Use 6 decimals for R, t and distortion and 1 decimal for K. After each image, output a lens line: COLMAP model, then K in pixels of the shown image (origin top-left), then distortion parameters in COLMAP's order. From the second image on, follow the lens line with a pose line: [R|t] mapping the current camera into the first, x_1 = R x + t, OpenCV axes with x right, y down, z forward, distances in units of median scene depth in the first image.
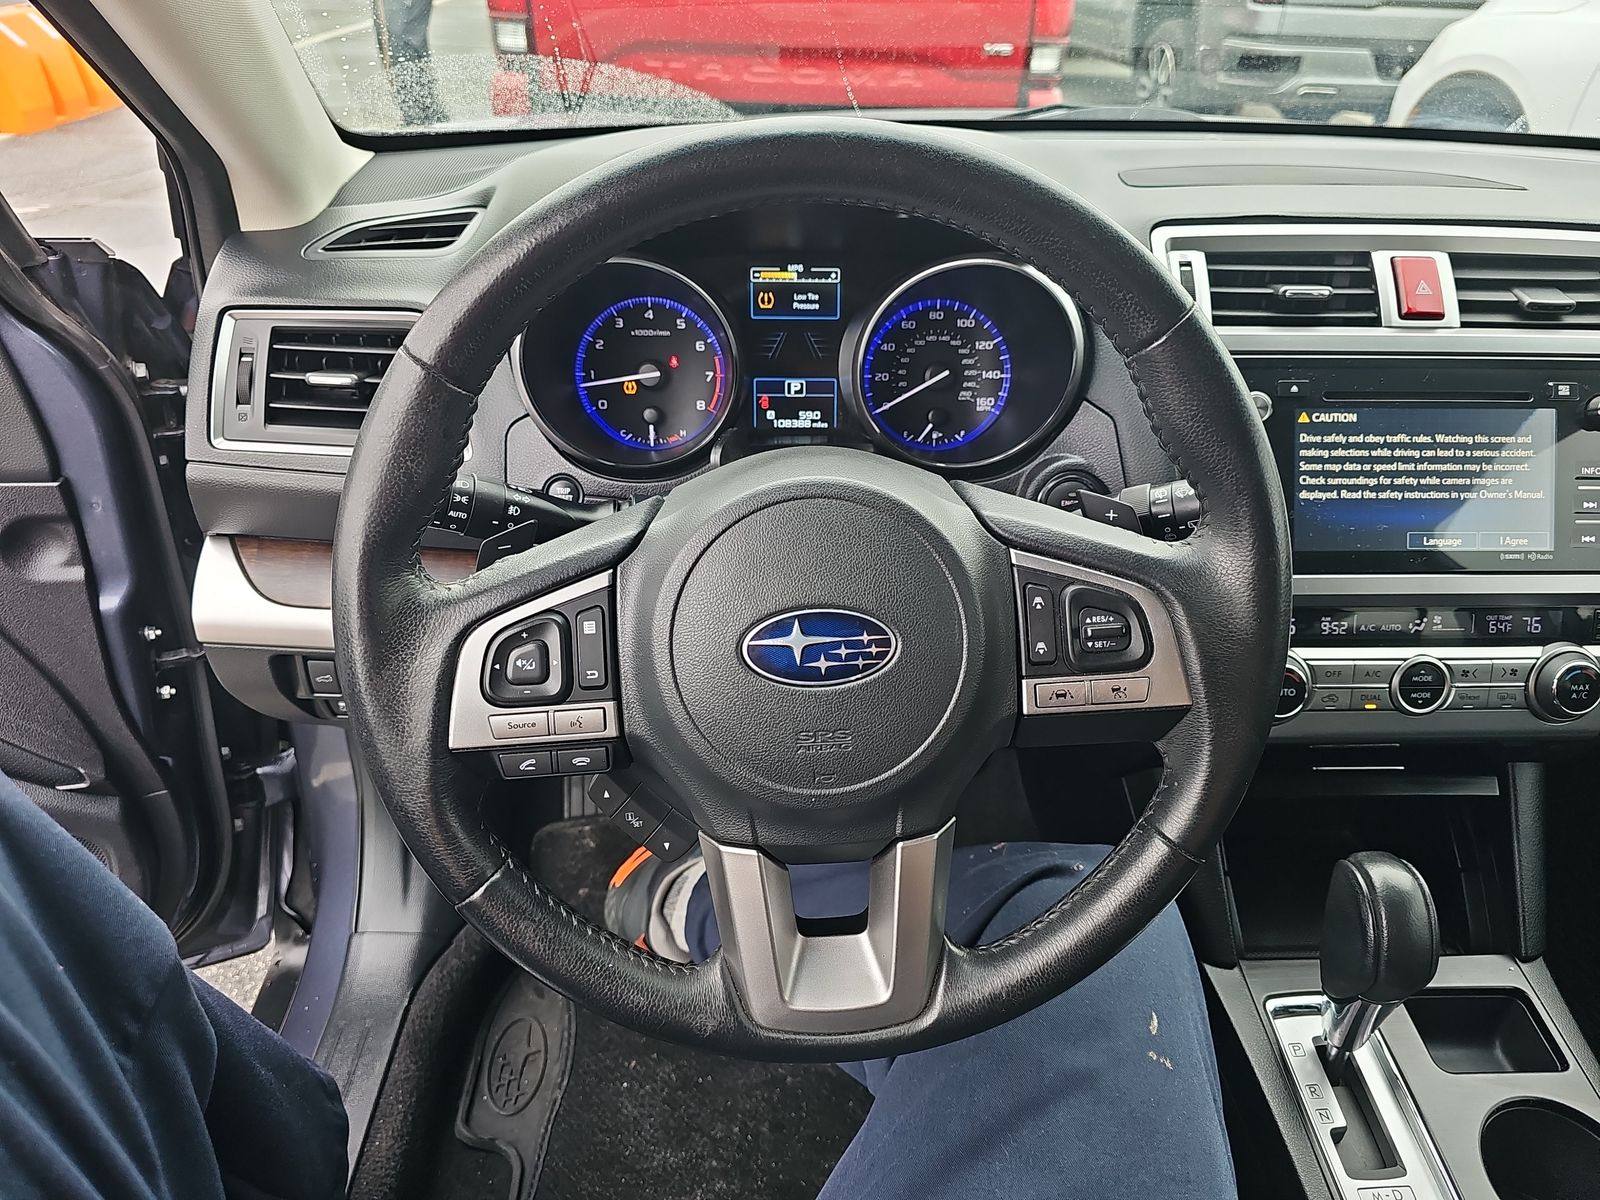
lens RADIAL K [[1030.3, 0, 803.6], [0, 1030.3, 594.5], [0, 0, 1]] dist [0.002163, -0.016195]
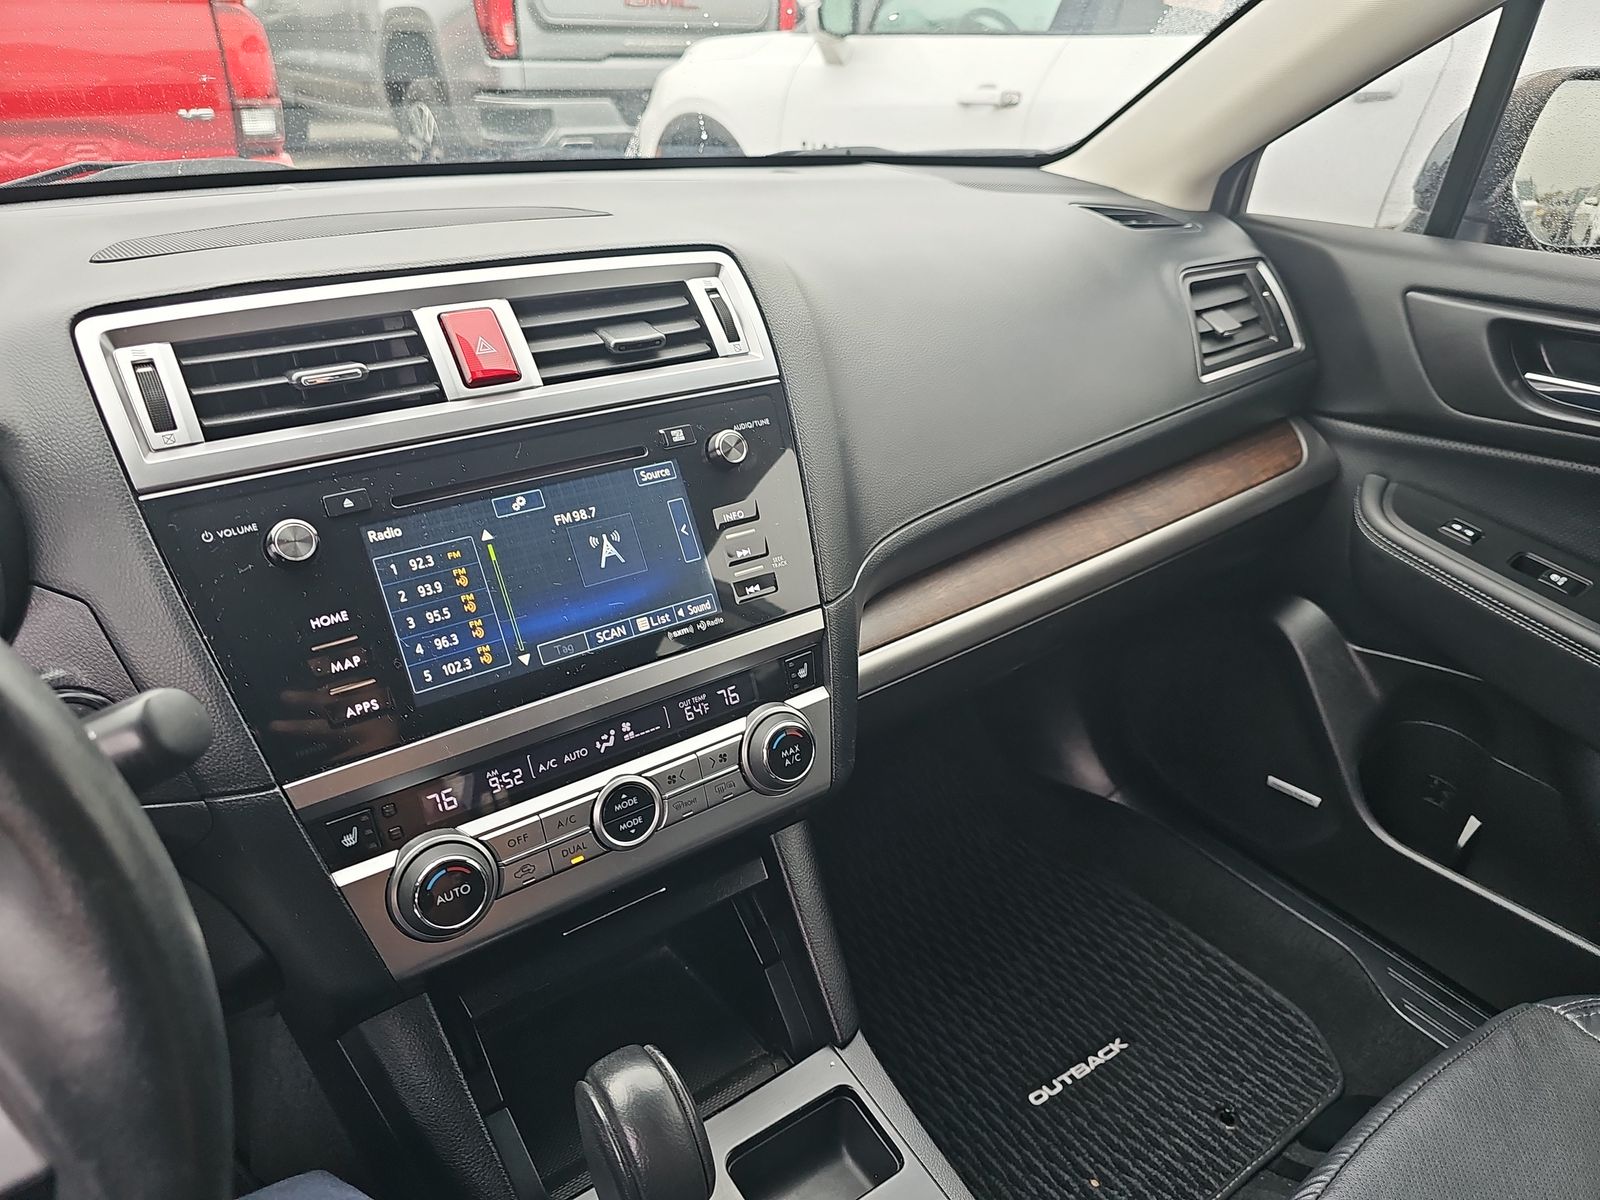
lens RADIAL K [[1030.3, 0, 803.6], [0, 1030.3, 594.5], [0, 0, 1]] dist [0.002163, -0.016195]
pose [[0.832193, -0.262383, 0.488477, 0.223700], [0.286553, 0.957705, 0.026241, -0.036991], [-0.474702, 0.118137, 0.872182, 0.120467]]
